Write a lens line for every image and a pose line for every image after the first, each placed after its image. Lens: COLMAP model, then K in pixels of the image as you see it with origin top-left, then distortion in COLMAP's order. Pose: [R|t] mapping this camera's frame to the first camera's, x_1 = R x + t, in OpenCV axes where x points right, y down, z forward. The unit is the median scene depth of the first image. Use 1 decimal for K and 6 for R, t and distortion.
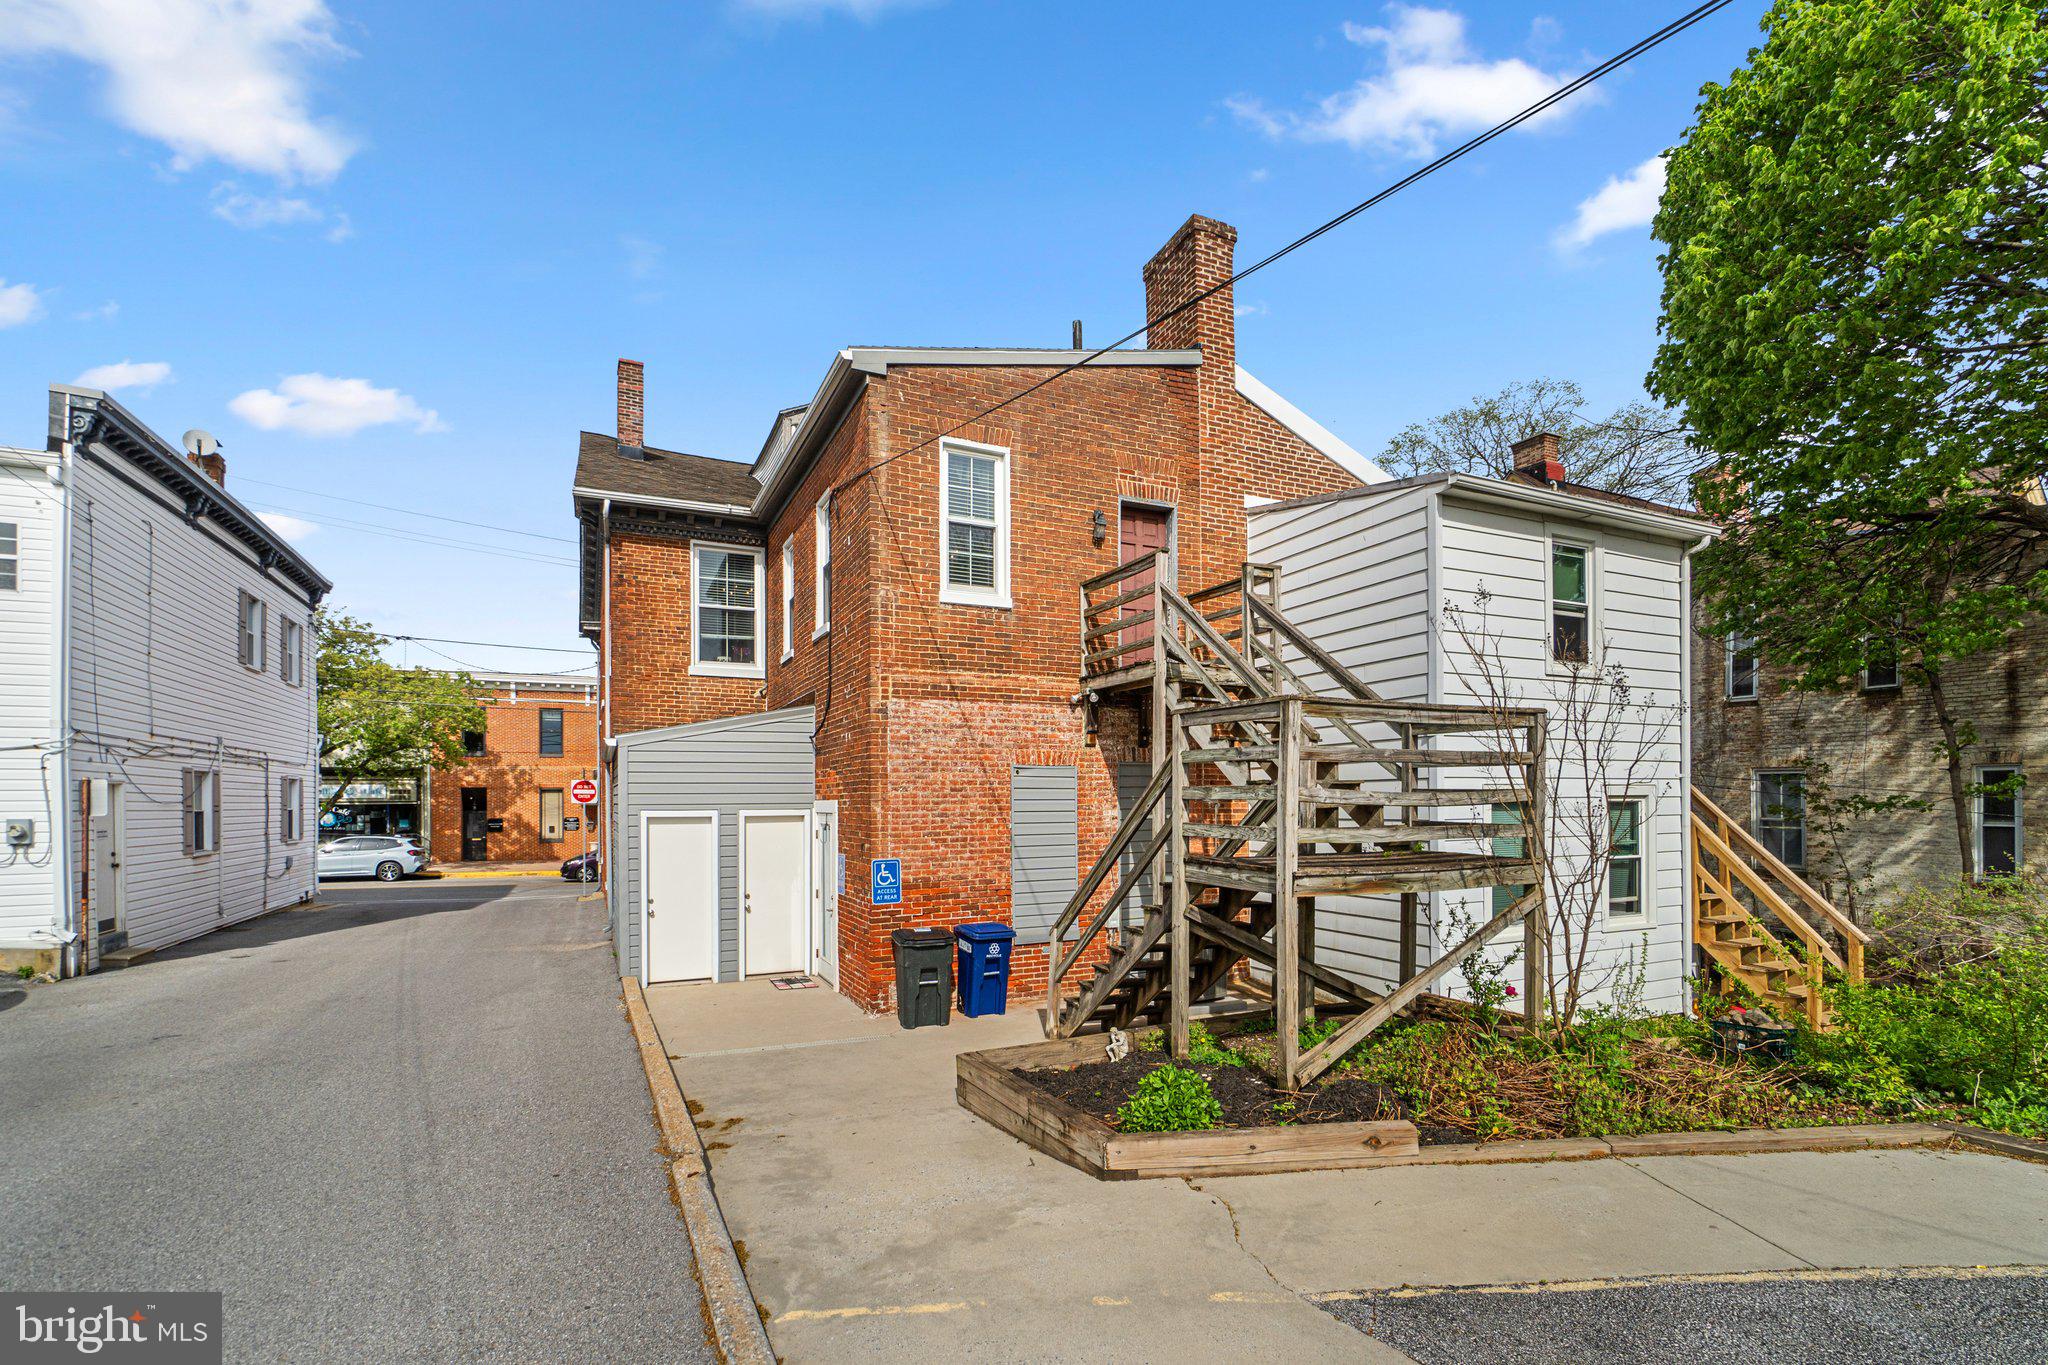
lens RADIAL K [[881.1, 0, 1023.7], [0, 881.1, 705.1], [0, 0, 1]] dist [-0.001524, -0.000083]
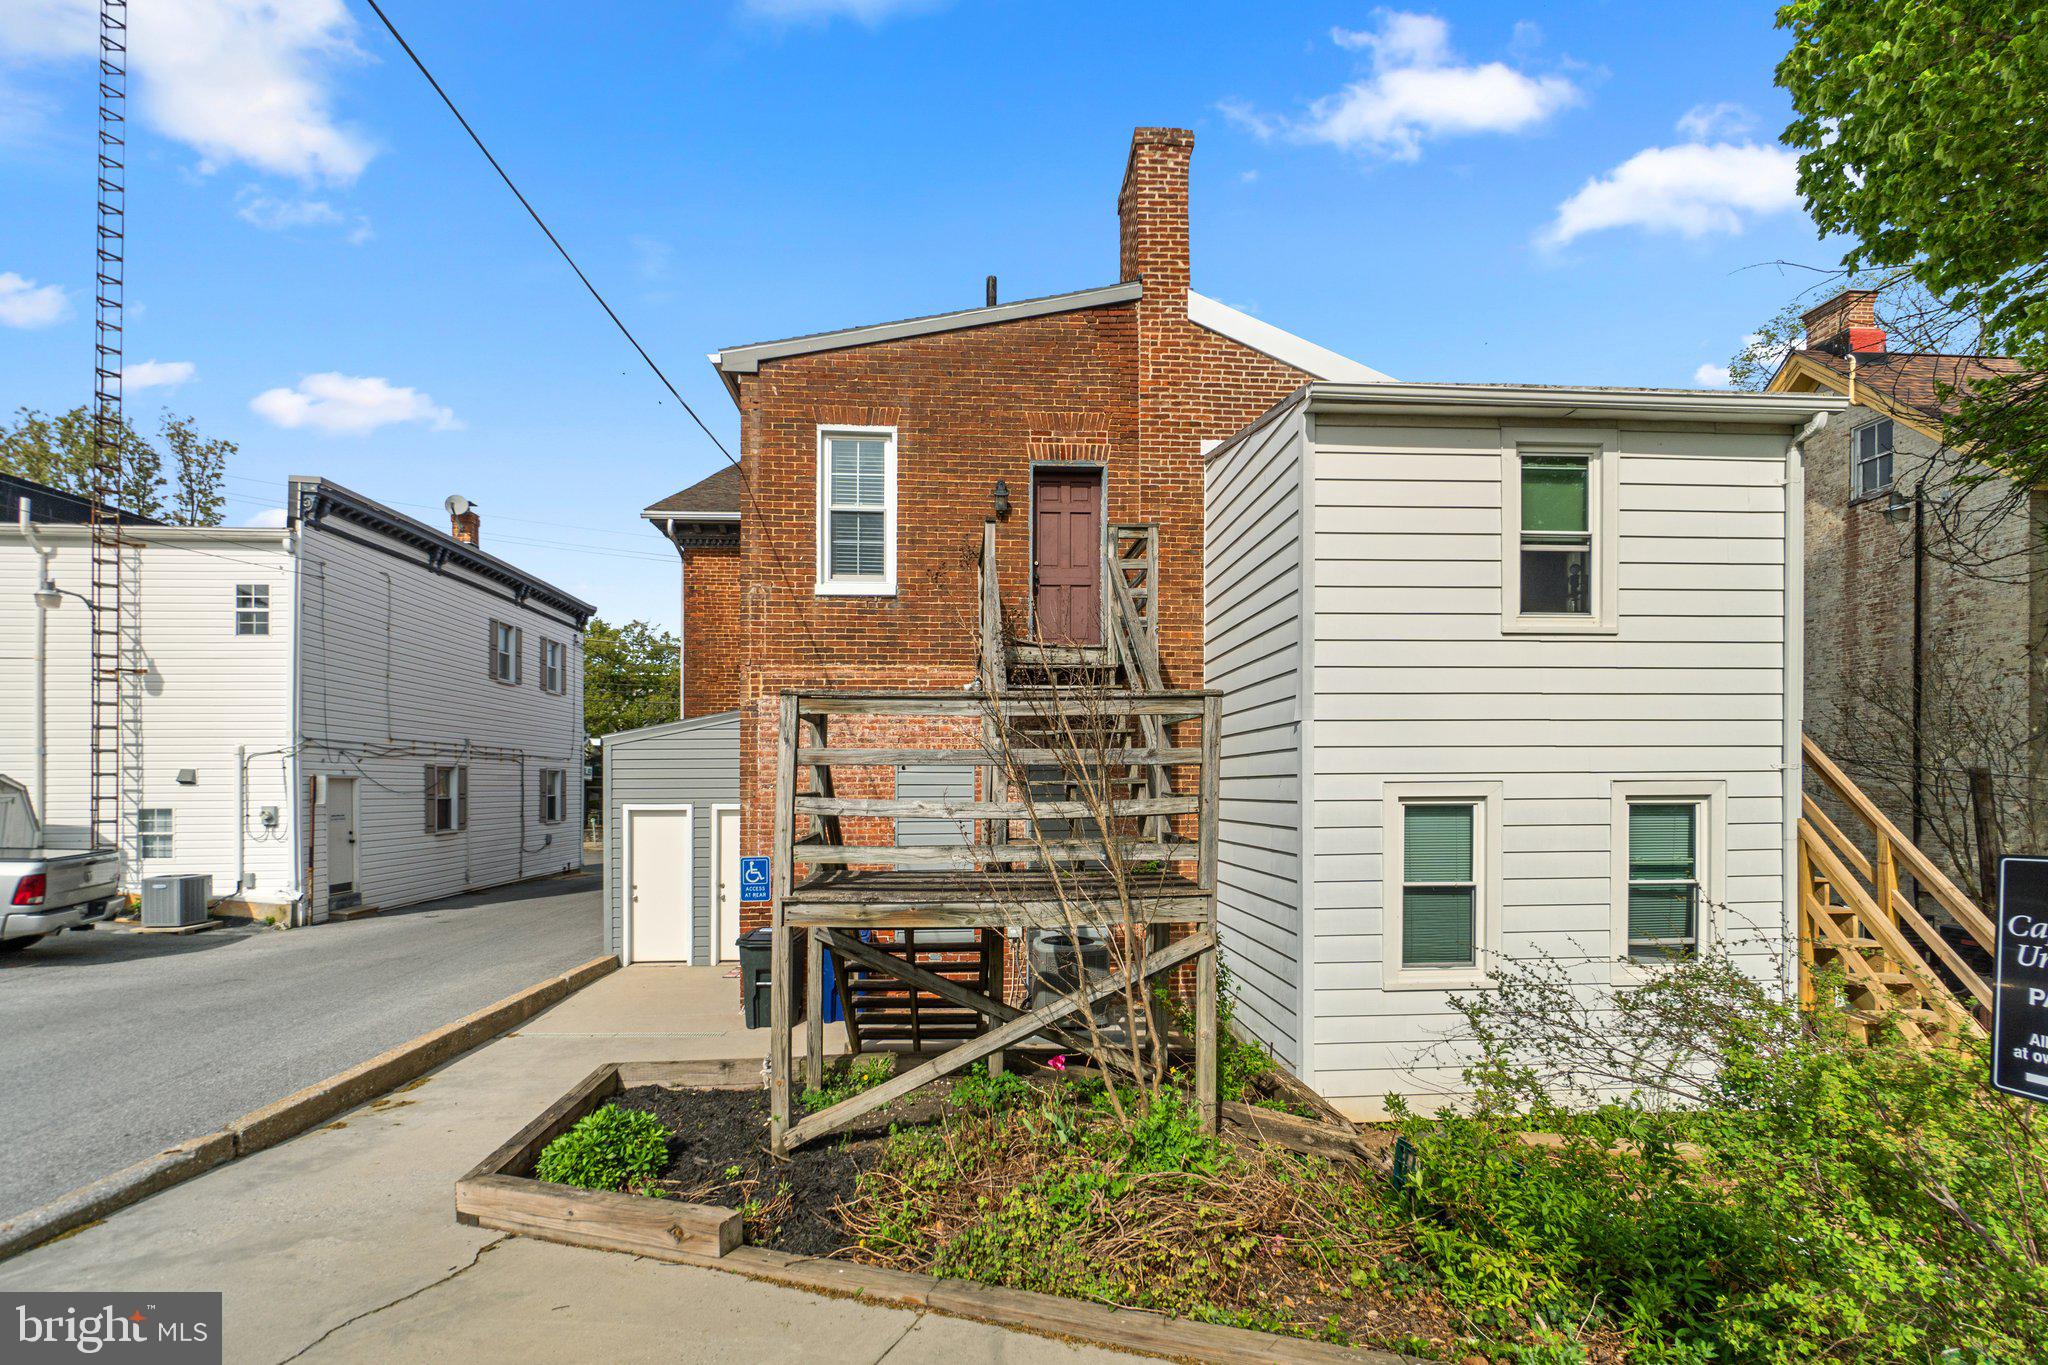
lens RADIAL K [[888.3, 0, 1015.2], [0, 888.3, 695.5], [0, 0, 1]] dist [-0.001496, 0.000212]
pose [[0.937567, -0.033814, -0.346157, 0.396579], [0.036880, 0.999317, 0.002273, 0.000531], [0.345844, -0.014898, 0.938174, 0.131836]]
